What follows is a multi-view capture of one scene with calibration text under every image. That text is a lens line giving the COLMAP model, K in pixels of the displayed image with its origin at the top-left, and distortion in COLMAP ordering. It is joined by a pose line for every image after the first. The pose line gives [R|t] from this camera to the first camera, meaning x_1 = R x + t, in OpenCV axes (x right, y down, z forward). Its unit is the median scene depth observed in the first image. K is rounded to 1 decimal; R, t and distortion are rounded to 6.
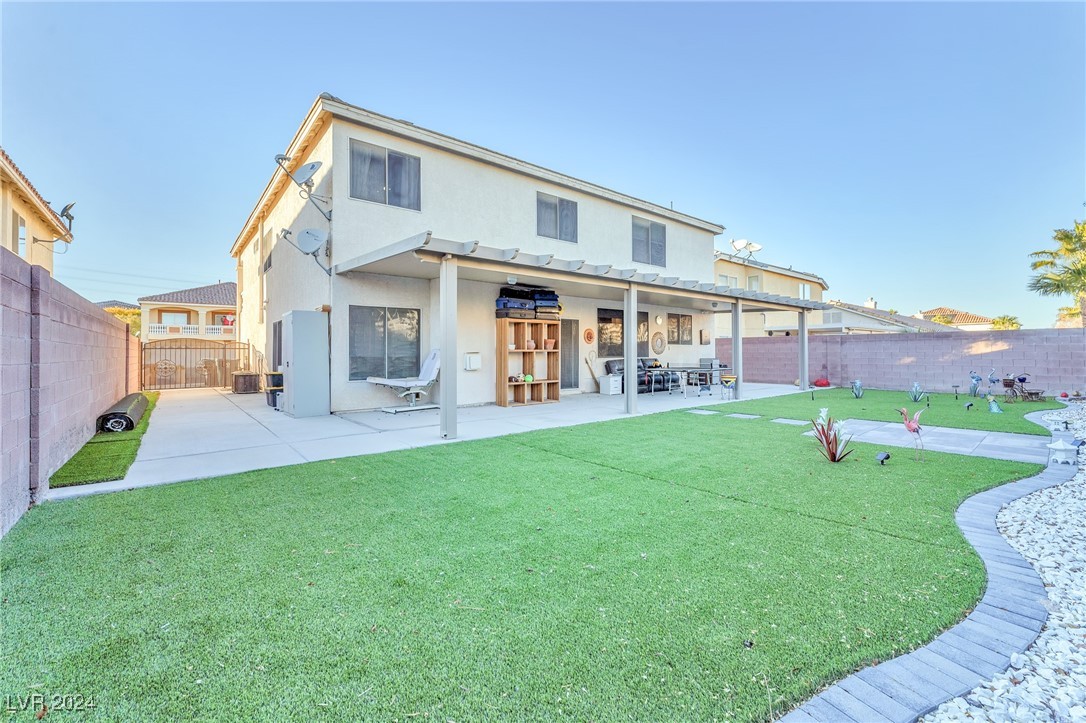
lens RADIAL K [[450.4, 0, 542.3], [0, 450.4, 357.2], [0, 0, 1]] dist [0.004358, 0.000200]
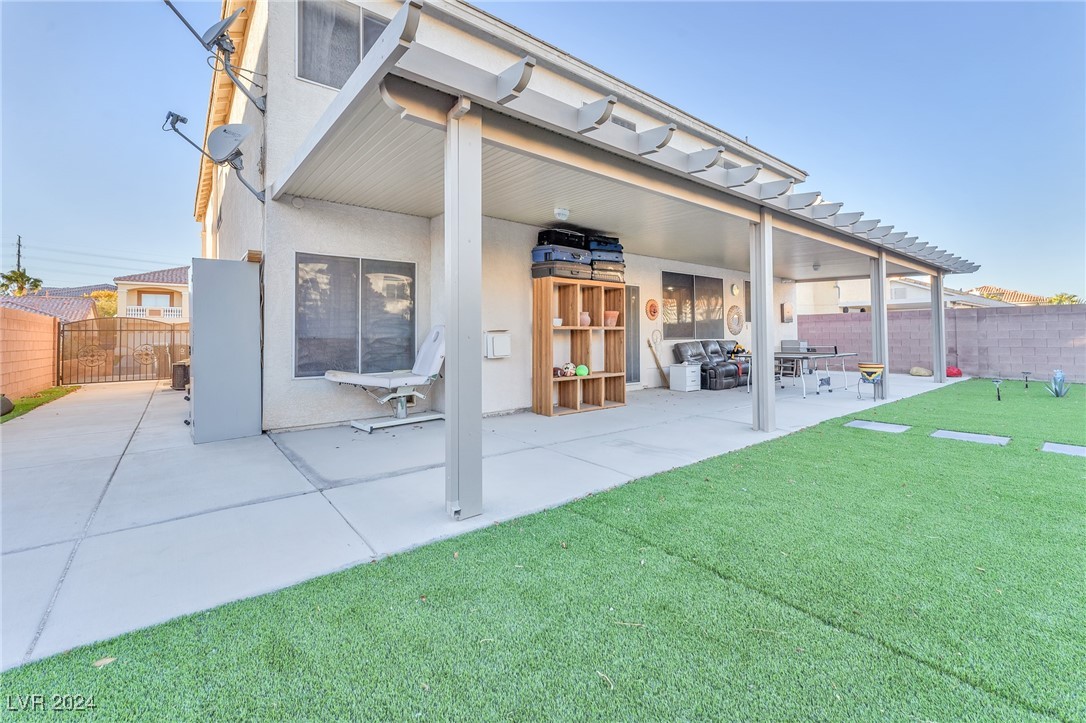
lens RADIAL K [[450.4, 0, 544.4], [0, 450.4, 333.1], [0, 0, 1]] dist [0.004358, 0.000200]
pose [[0.999941, -0.004778, -0.009712, -0.076603], [0.004594, 0.999810, -0.018919, 0.004727], [0.009801, 0.018874, 0.999774, 0.342318]]
